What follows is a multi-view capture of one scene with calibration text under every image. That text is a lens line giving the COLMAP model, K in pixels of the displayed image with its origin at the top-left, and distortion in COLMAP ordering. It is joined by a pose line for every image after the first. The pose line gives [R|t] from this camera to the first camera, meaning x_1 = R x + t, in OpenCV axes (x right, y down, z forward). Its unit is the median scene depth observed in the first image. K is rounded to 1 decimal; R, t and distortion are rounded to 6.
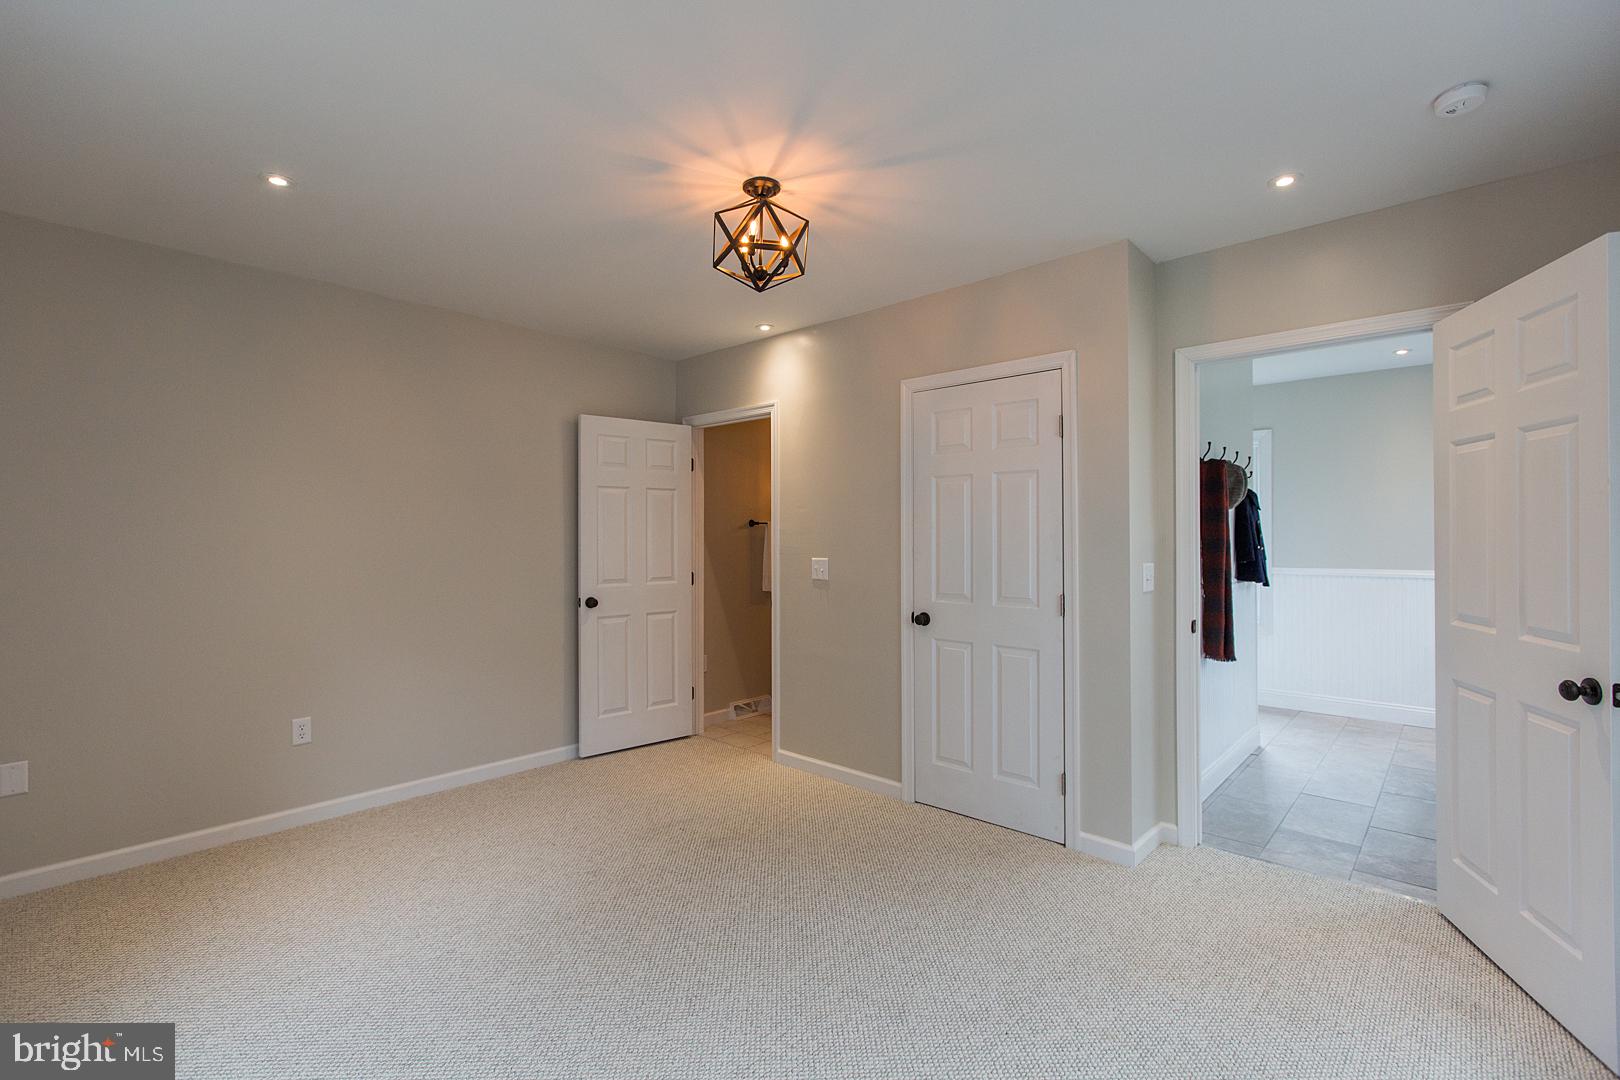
lens RADIAL K [[702.2, 0, 810.0], [0, 702.2, 540.0], [0, 0, 1]] dist [0.001984, 0.000424]
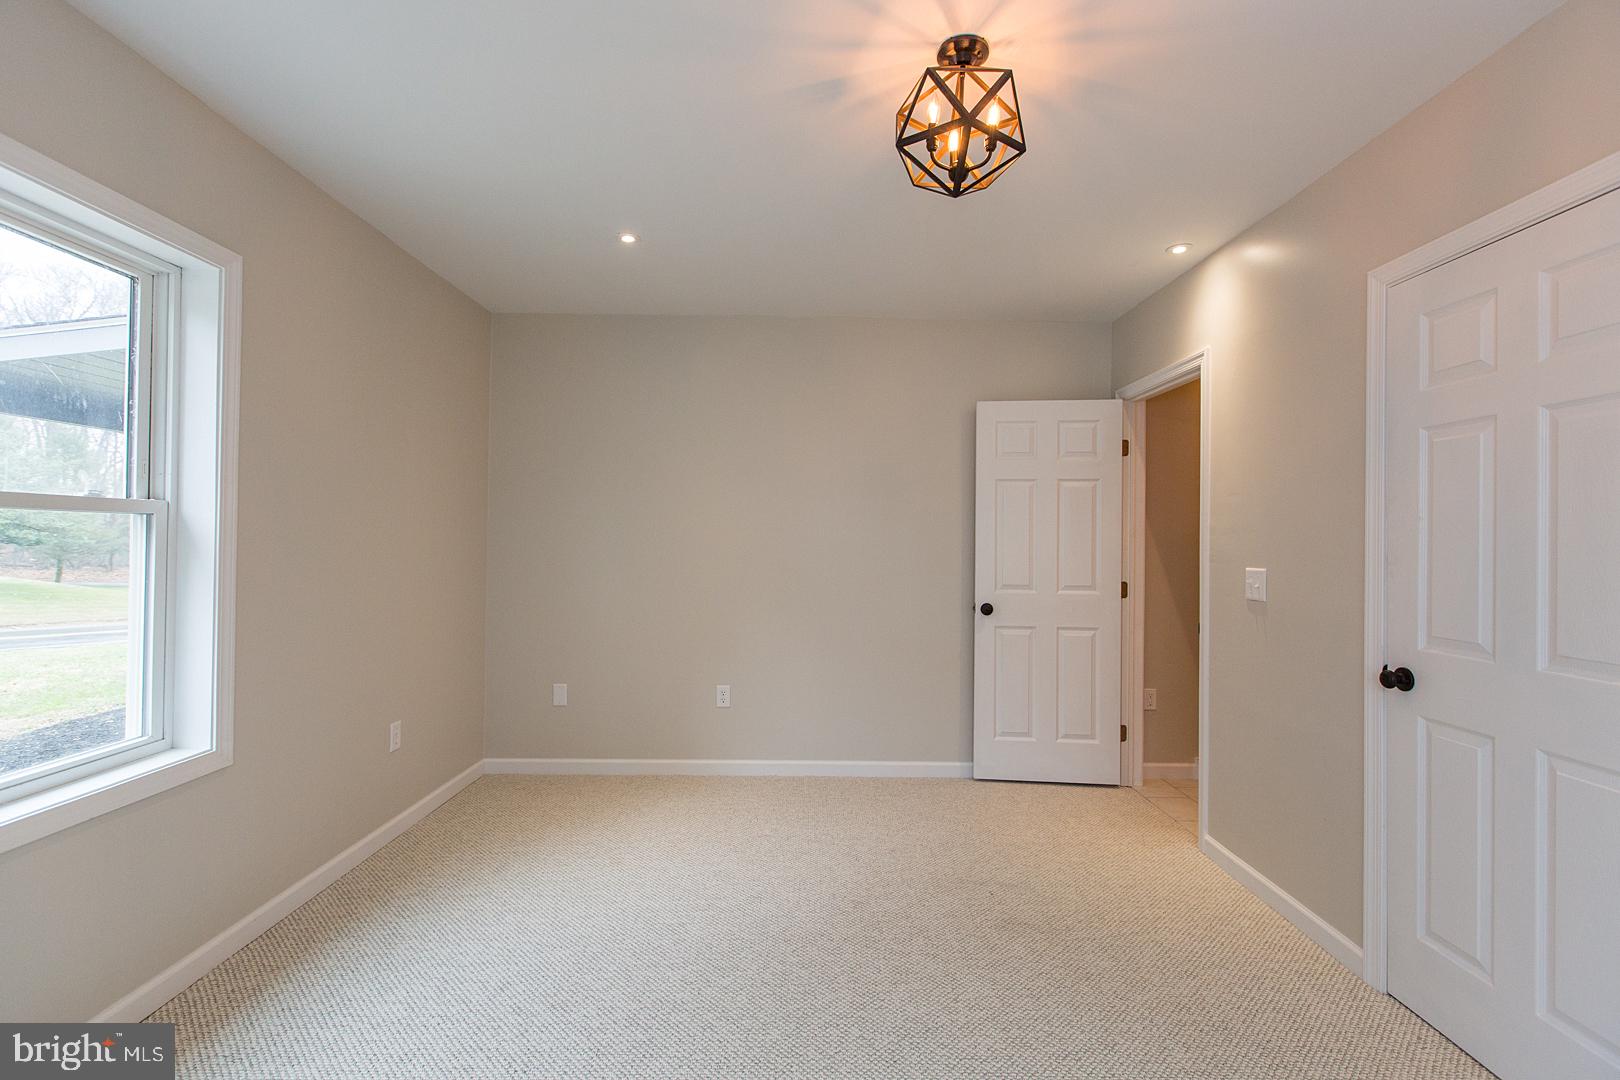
lens RADIAL K [[720.0, 0, 832.8], [0, 720.0, 542.9], [0, 0, 1]] dist [0.000359, 0.000048]
pose [[0.695417, 0.009661, -0.718541, 0.253142], [-0.013993, 0.999902, -0.000099, 0.008041], [0.718470, 0.010124, 0.695484, 0.252598]]
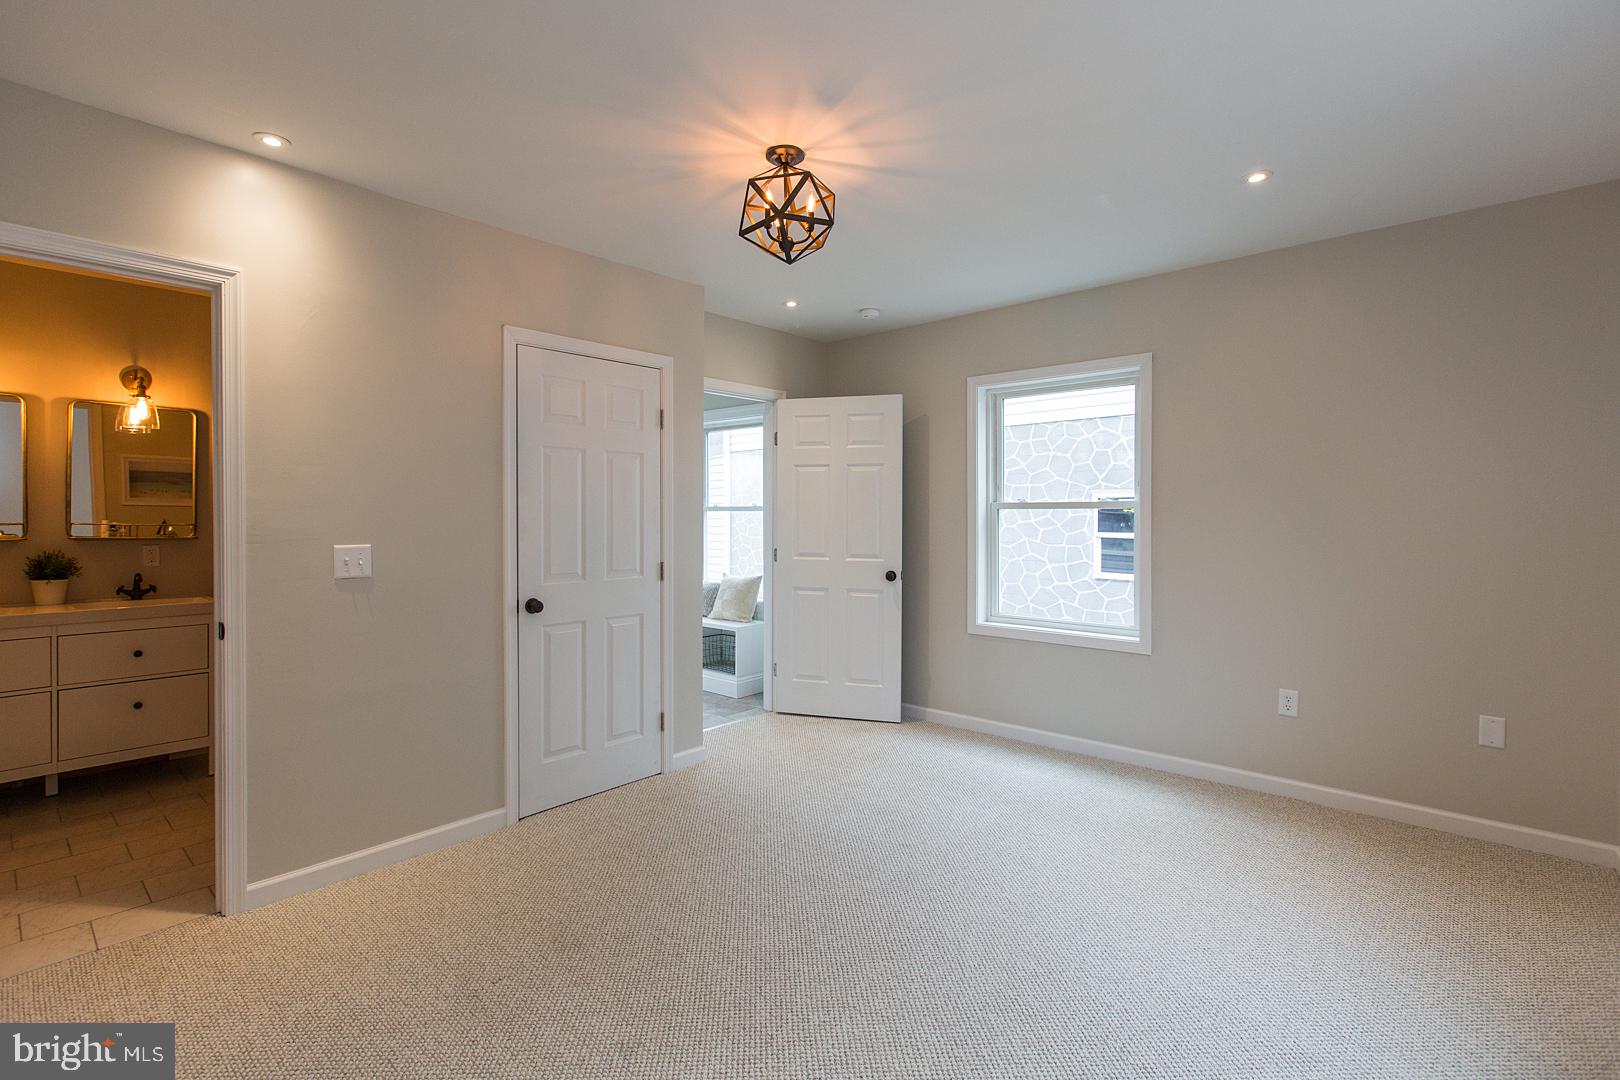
lens RADIAL K [[736.6, 0, 778.0], [0, 736.6, 530.1], [0, 0, 1]] dist [-0.000295, 0.000023]
pose [[0.030175, -0.017000, 0.999400, -0.732069], [0.006072, 0.999840, 0.016824, 0.003680], [-0.999526, 0.005561, 0.030274, 0.647908]]
